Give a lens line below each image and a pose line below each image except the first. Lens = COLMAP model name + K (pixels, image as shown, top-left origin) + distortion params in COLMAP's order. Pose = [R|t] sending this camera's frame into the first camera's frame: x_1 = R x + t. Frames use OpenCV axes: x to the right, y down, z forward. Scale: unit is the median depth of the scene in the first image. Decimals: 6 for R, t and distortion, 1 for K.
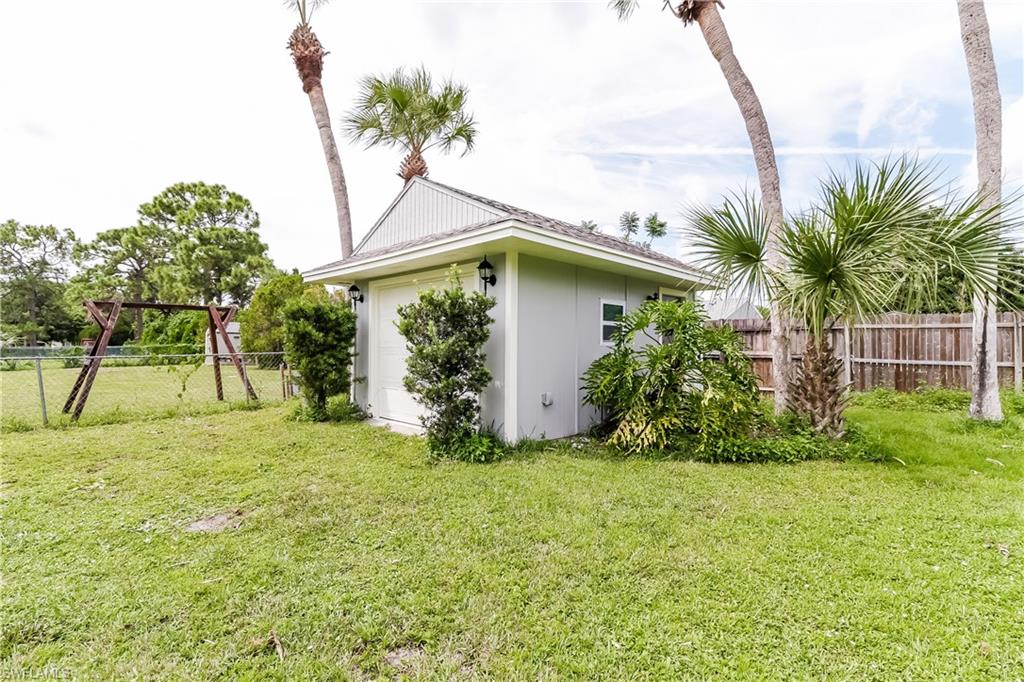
lens RADIAL K [[486.8, 0, 511.3], [0, 486.8, 340.8], [0, 0, 1]] dist [0.005588, 0.000271]
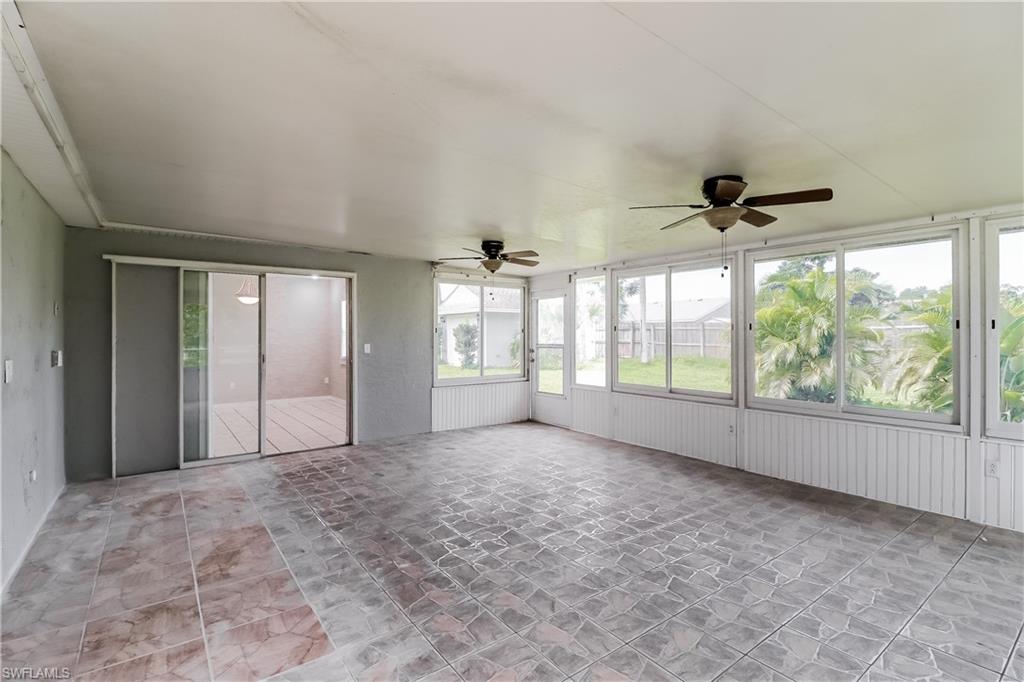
lens RADIAL K [[486.8, 0, 513.0], [0, 486.8, 339.1], [0, 0, 1]] dist [0.005588, 0.000271]
pose [[0.984044, -0.005050, -0.177855, 0.847082], [0.008504, 0.999790, 0.018661, -0.050907], [0.177723, -0.019876, 0.983880, -2.474086]]
